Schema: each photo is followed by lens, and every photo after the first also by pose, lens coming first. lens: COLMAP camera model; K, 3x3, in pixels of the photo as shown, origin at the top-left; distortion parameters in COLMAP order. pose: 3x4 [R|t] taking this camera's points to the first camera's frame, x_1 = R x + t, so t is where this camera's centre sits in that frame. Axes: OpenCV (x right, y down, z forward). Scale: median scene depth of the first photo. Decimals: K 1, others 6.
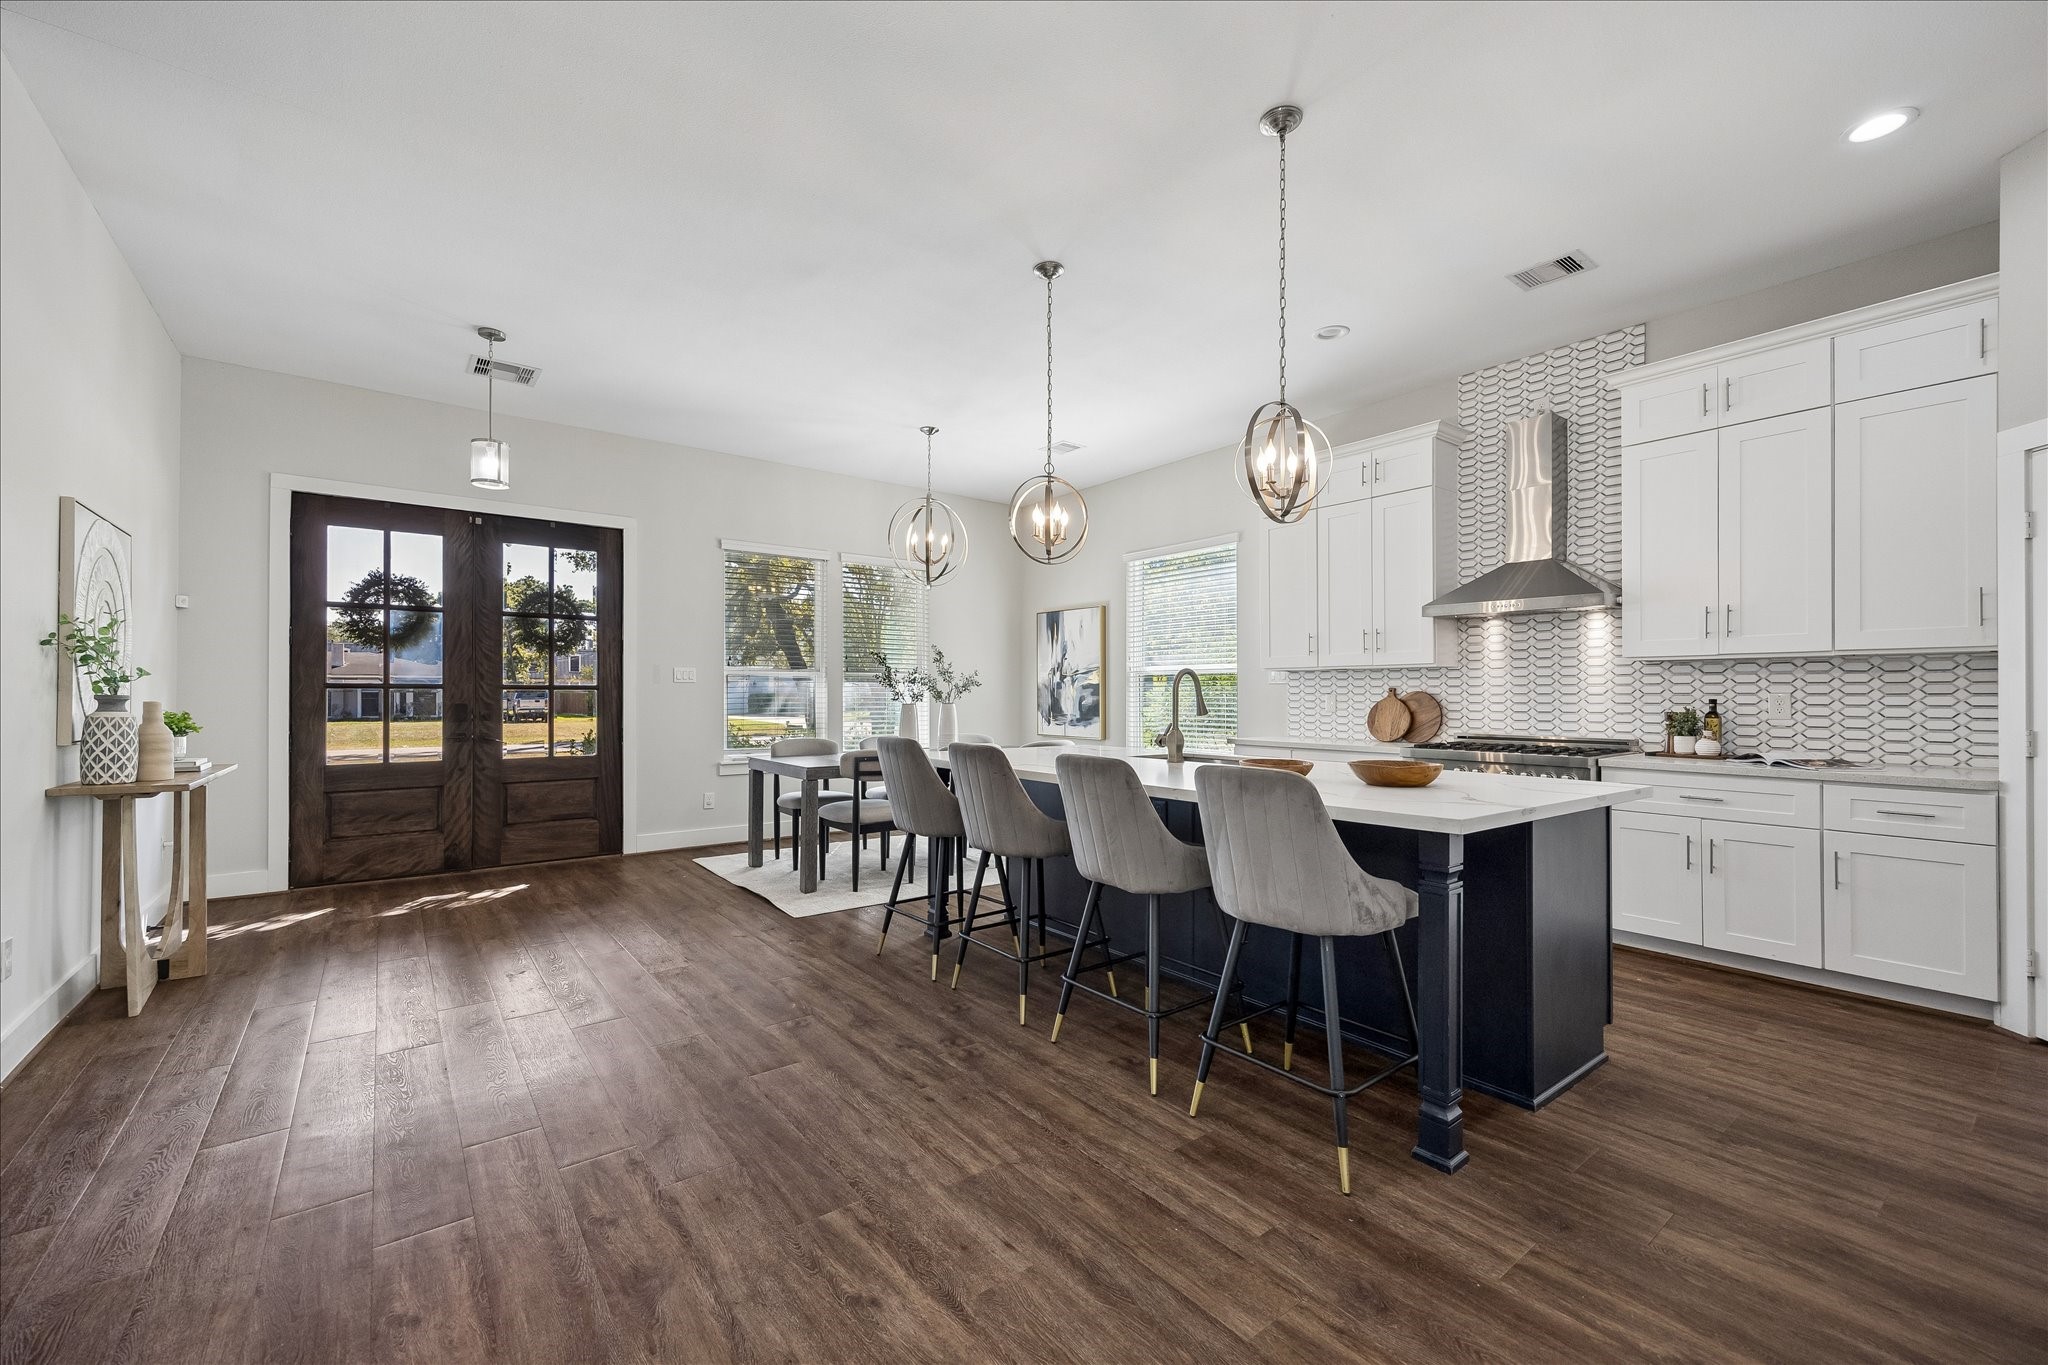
lens RADIAL K [[813.8, 0, 1014.6], [0, 813.8, 689.9], [0, 0, 1]] dist [0.003997, 0.000037]
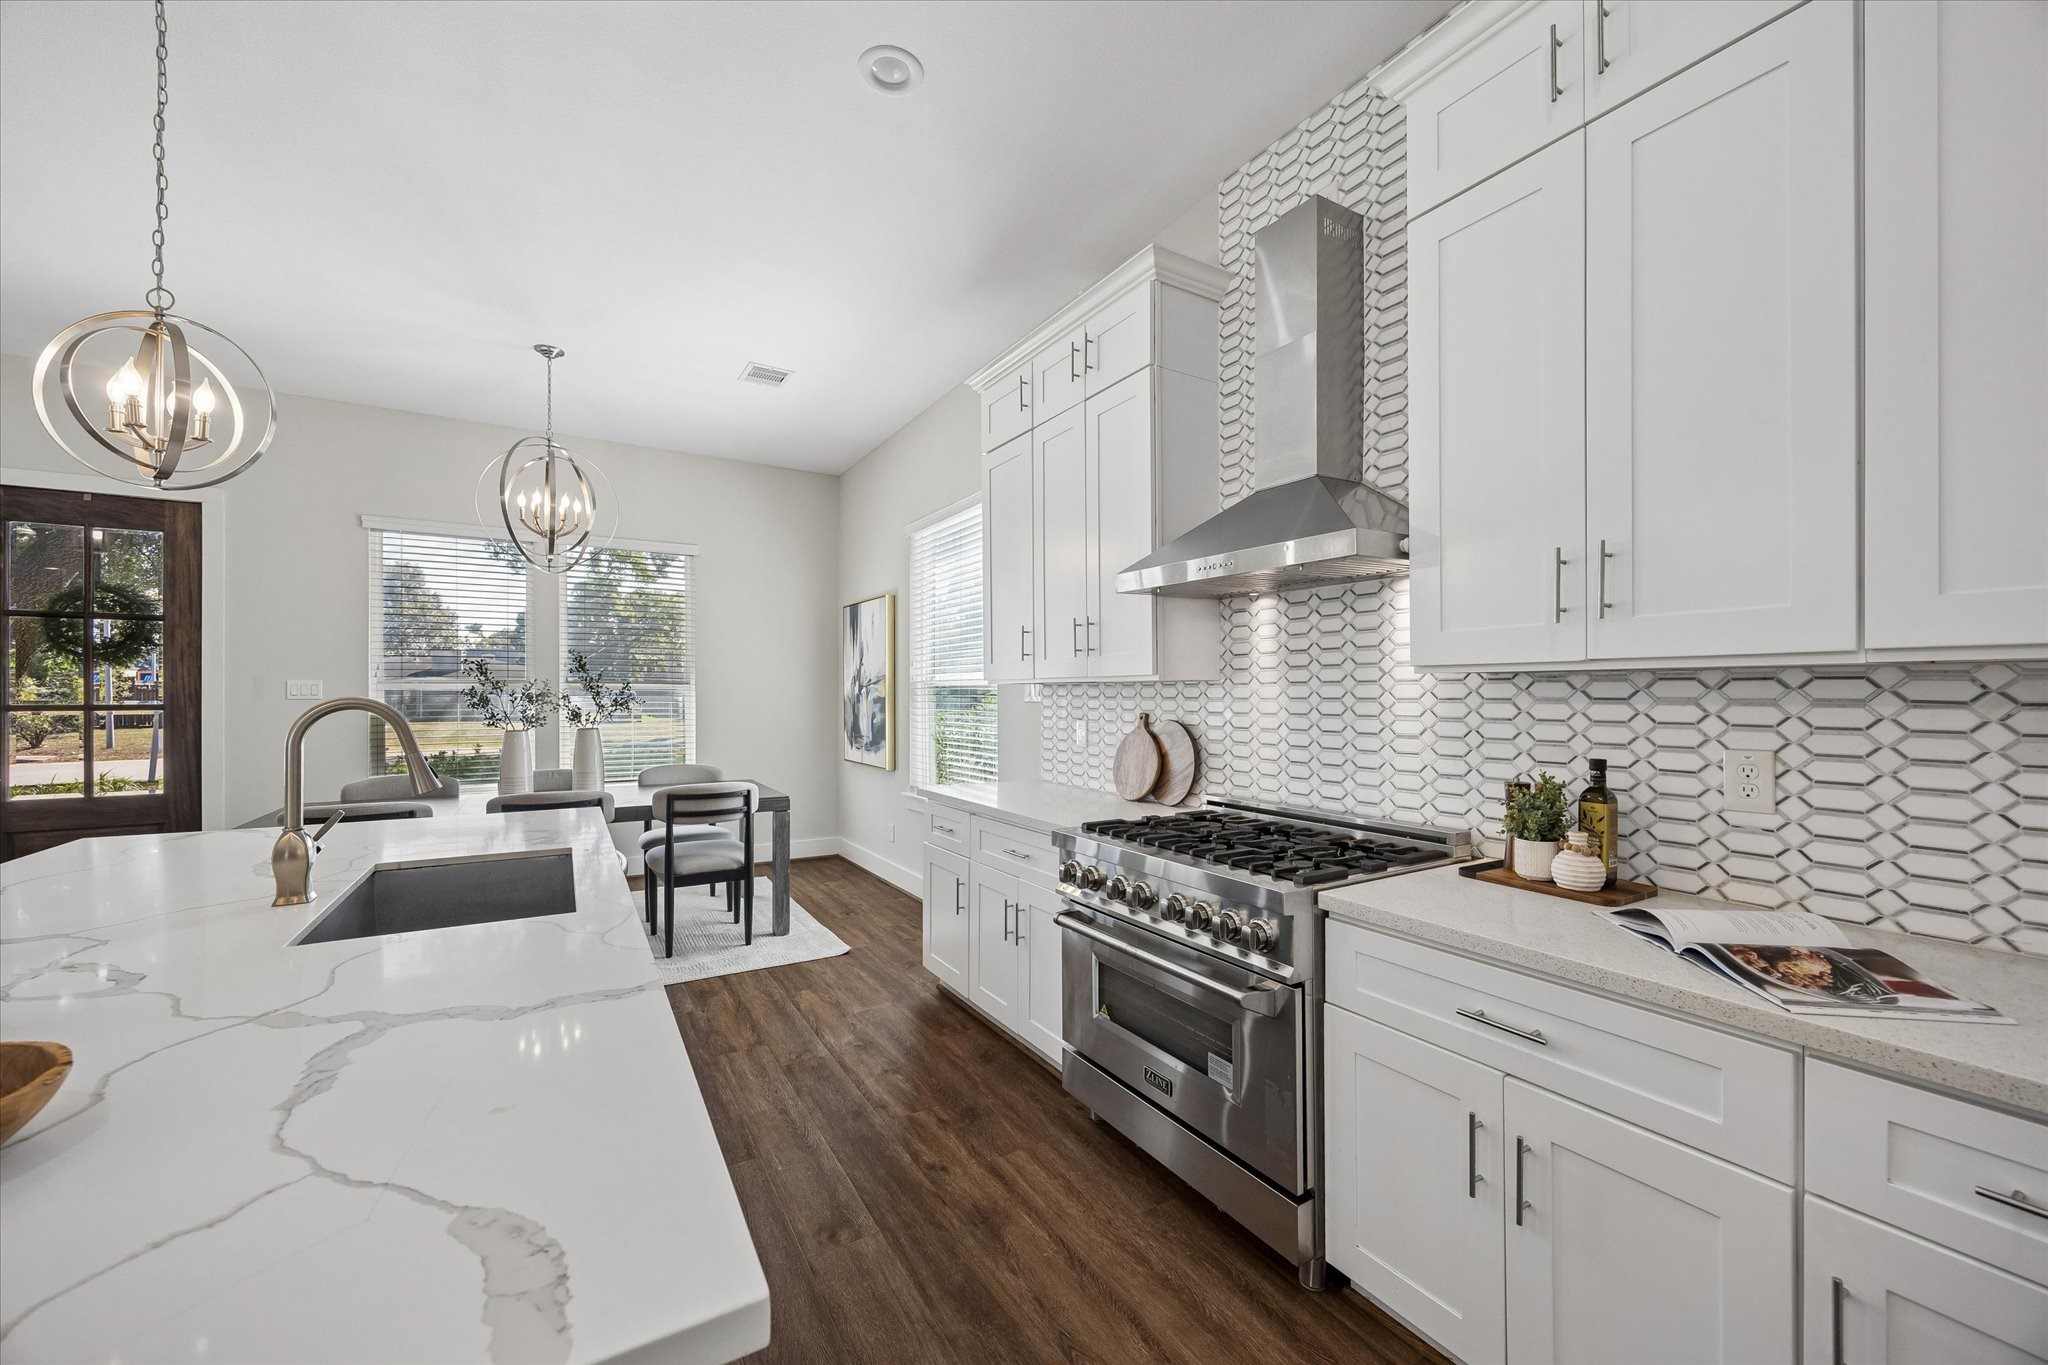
lens RADIAL K [[781.6, 0, 1022.9], [0, 781.6, 694.0], [0, 0, 1]] dist [-0.001943, 0.000188]
pose [[0.994399, -0.001764, -0.105674, 0.516862], [0.002431, 0.999978, 0.006183, -0.024684], [0.105660, -0.006405, 0.994382, 0.475810]]
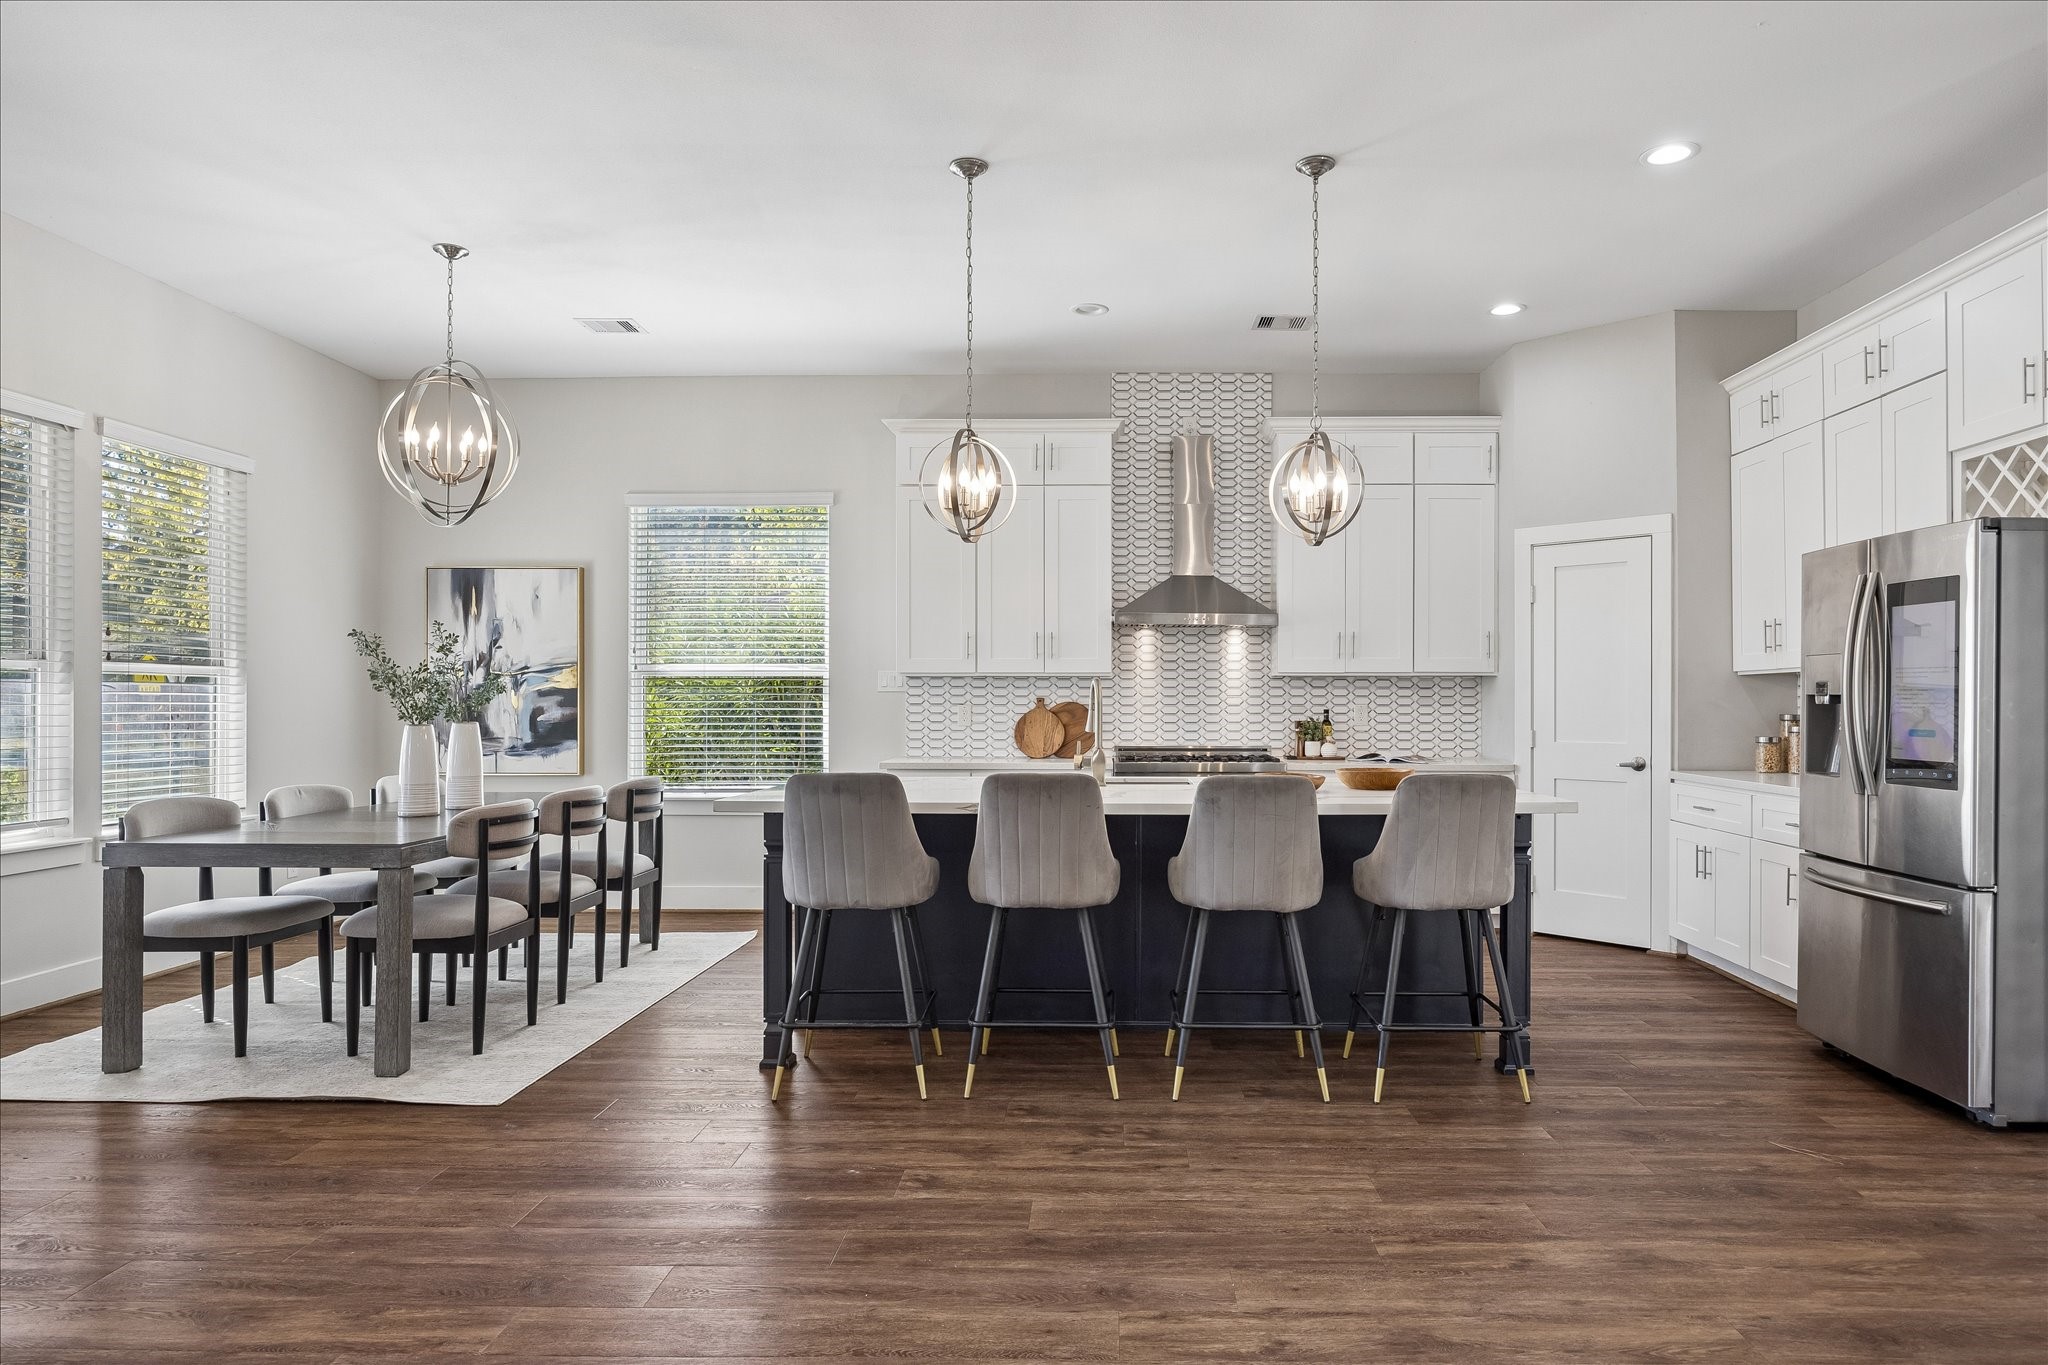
lens RADIAL K [[1220.3, 0, 1063.5], [0, 1220.3, 694.1], [0, 0, 1]] dist [-0.004901, 0.000219]
pose [[0.630833, 0.002485, 0.775915, -0.669496], [-0.004659, 0.999989, 0.000585, -0.009022], [-0.775905, -0.003984, 0.630837, 0.157456]]
